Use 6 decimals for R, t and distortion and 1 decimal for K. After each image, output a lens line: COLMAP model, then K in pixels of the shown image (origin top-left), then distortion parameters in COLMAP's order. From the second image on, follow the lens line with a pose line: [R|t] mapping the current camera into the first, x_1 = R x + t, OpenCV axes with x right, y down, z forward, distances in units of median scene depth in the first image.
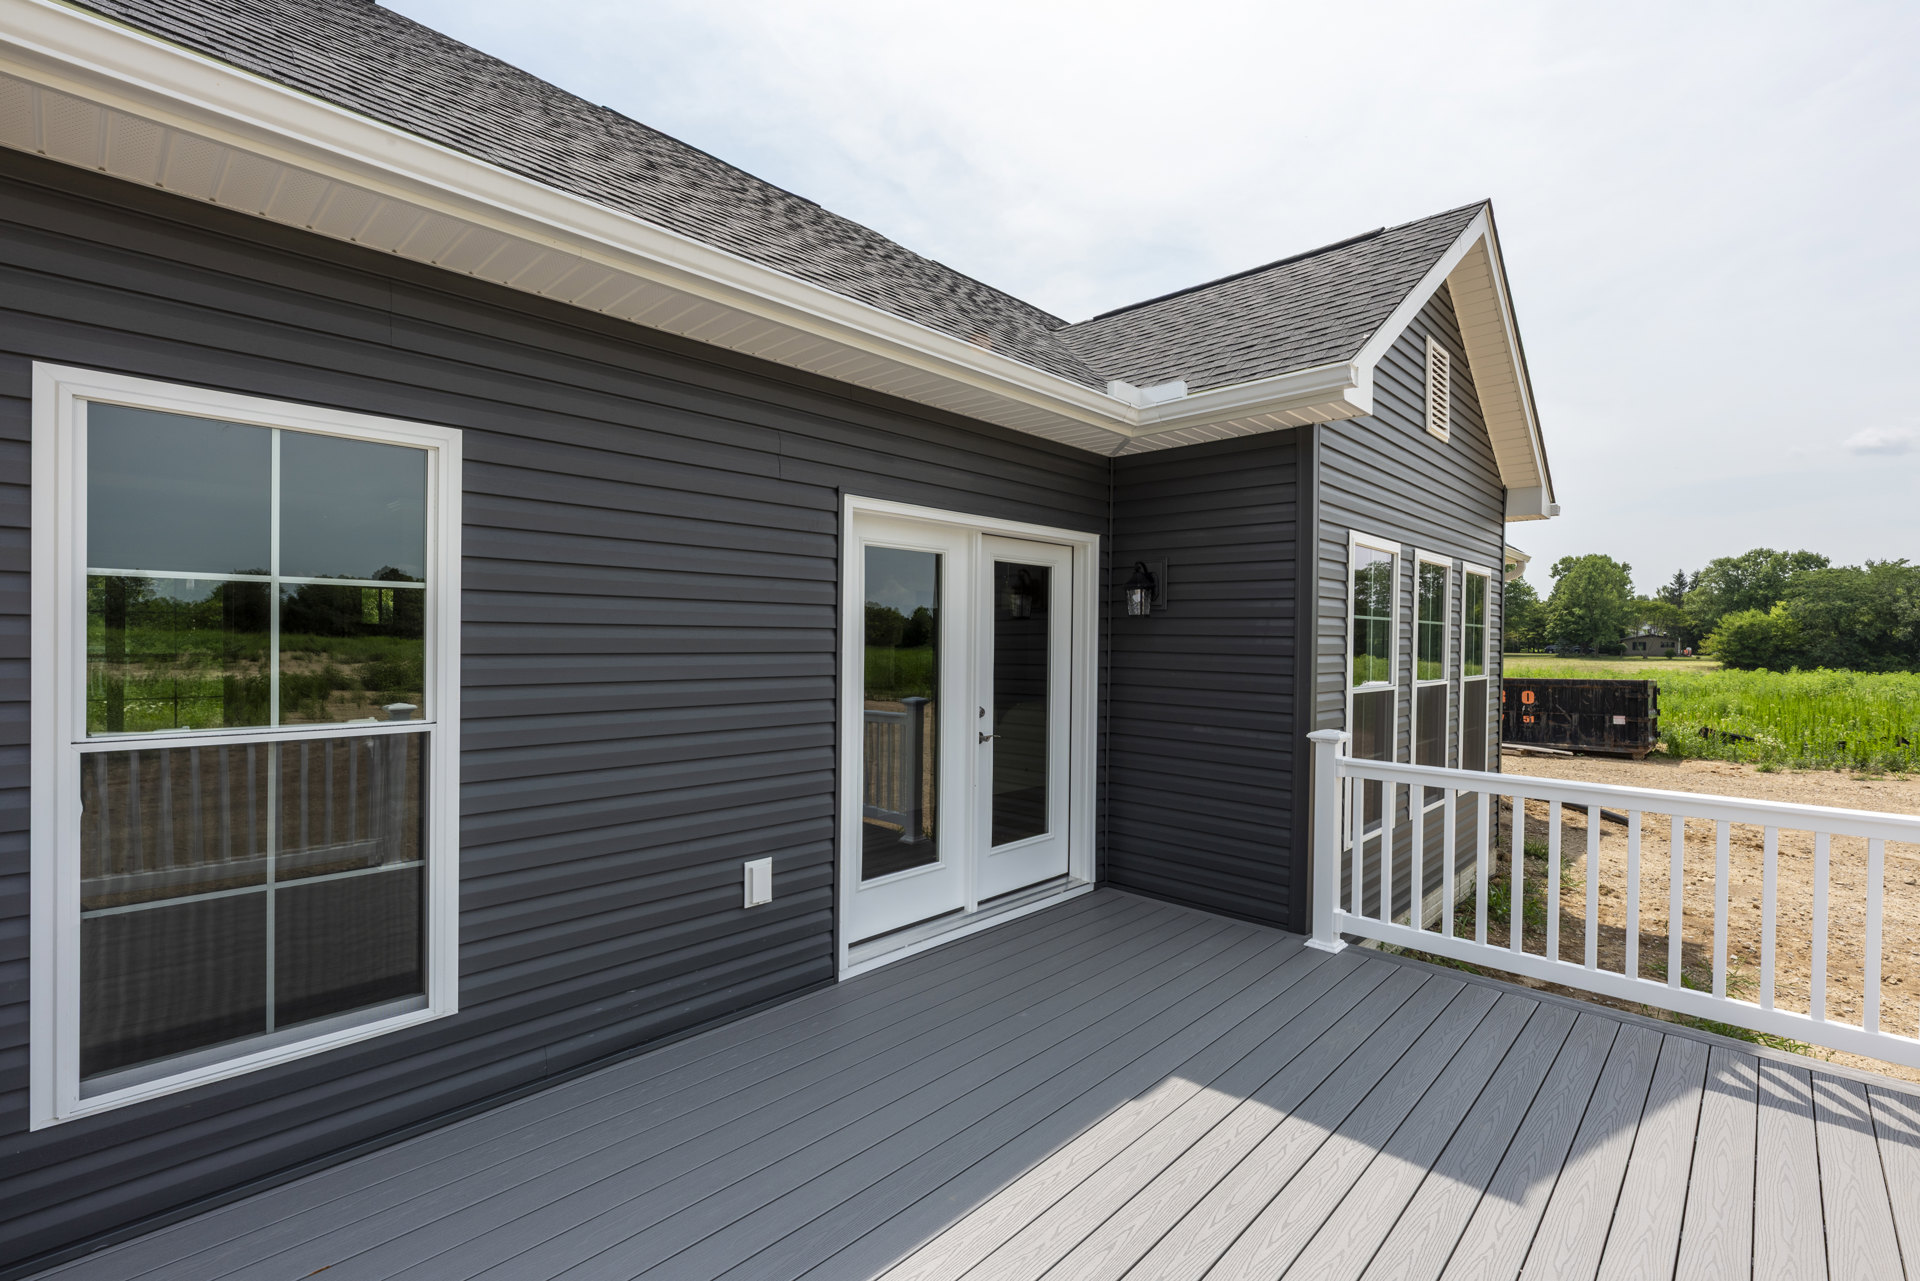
lens RADIAL K [[859.2, 0, 962.0], [0, 859.2, 637.8], [0, 0, 1]] dist [-0.003085, -0.000560]
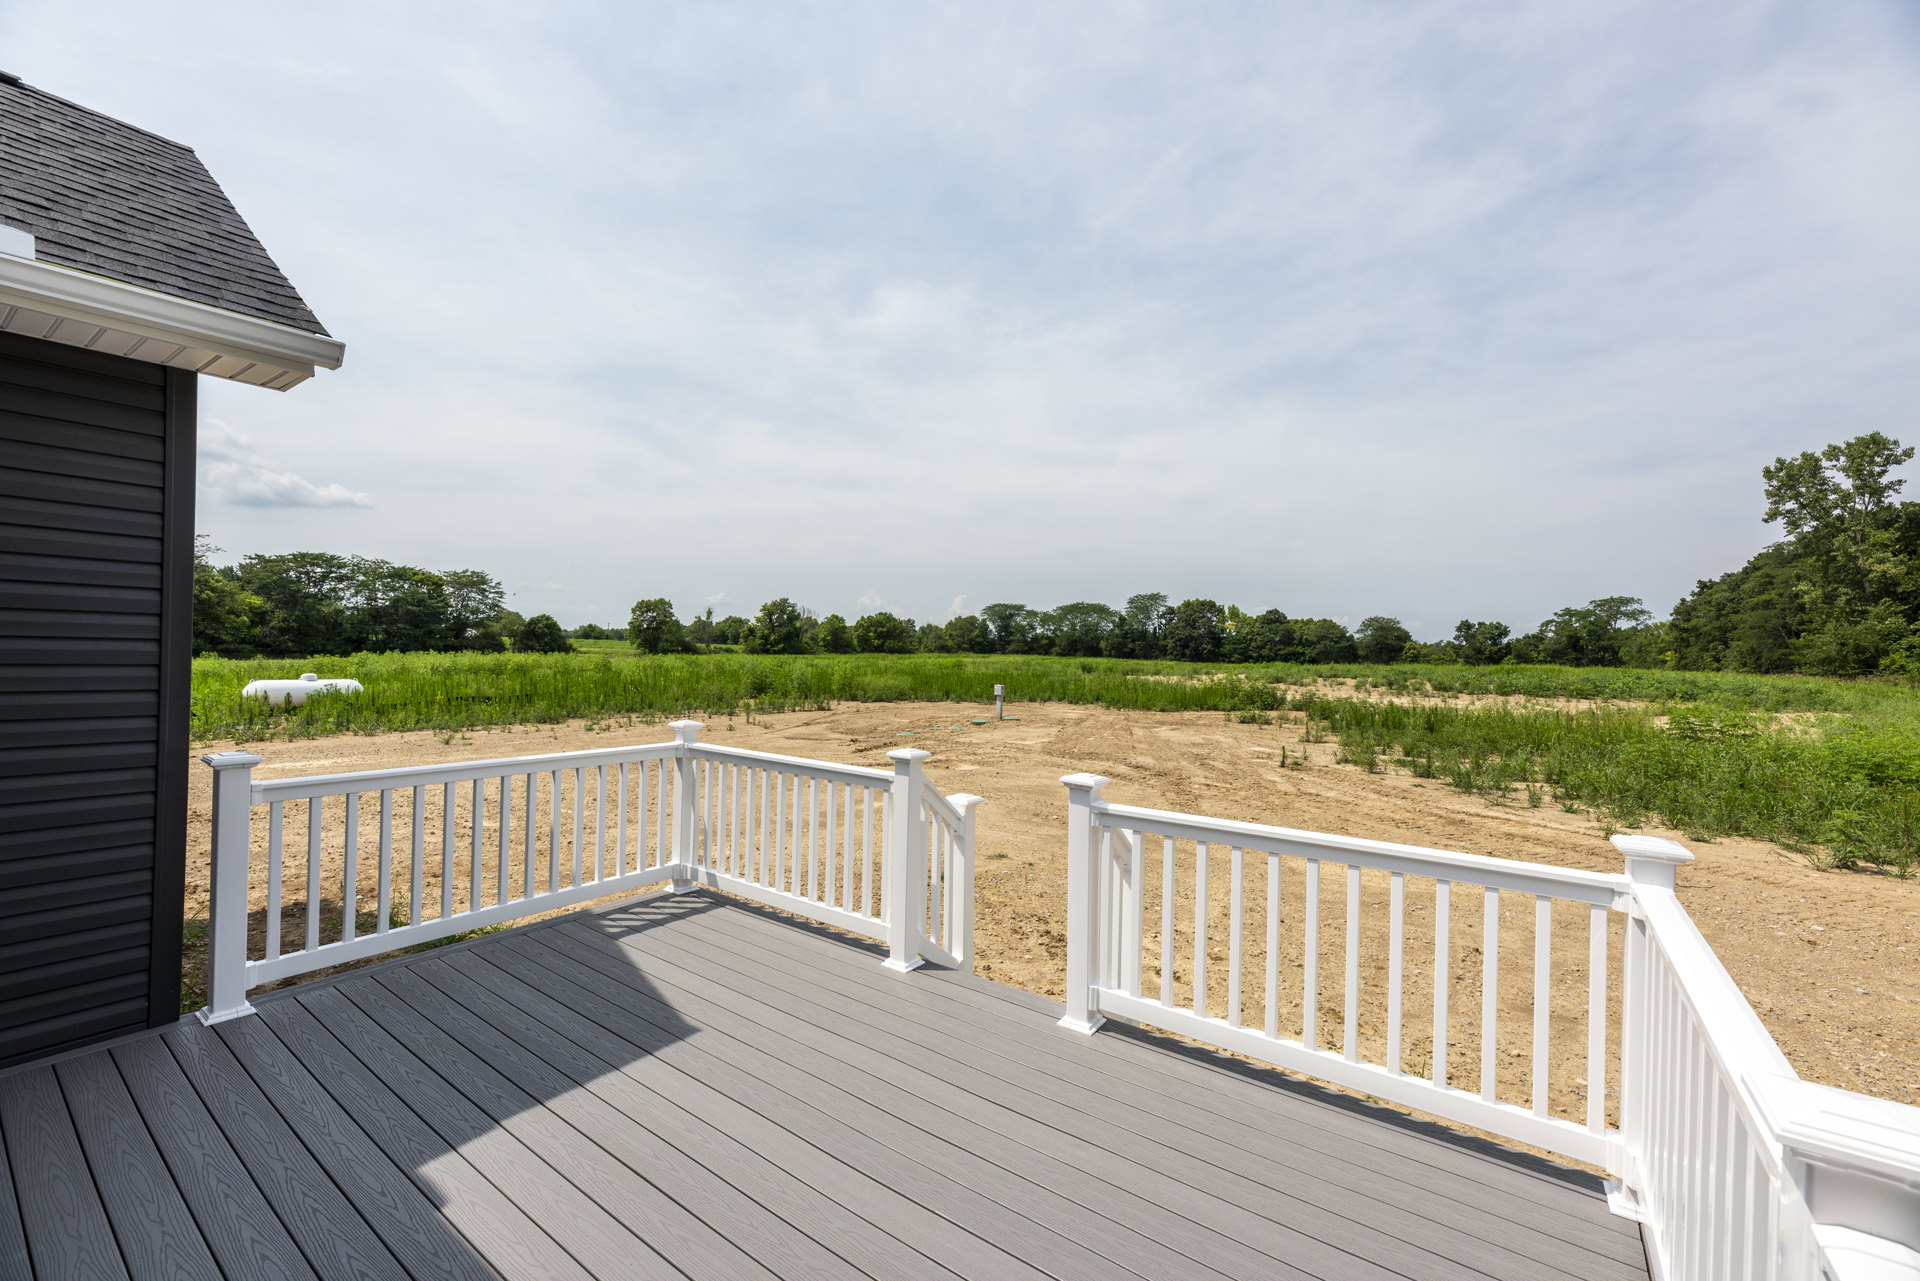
lens RADIAL K [[772.8, 0, 963.8], [0, 772.8, 645.9], [0, 0, 1]] dist [-0.002142, -0.000086]
pose [[-0.128183, -0.014075, 0.991651, -0.567430], [-0.016421, 0.999792, 0.012068, -0.023965], [-0.991615, -0.014737, -0.128388, 0.565657]]
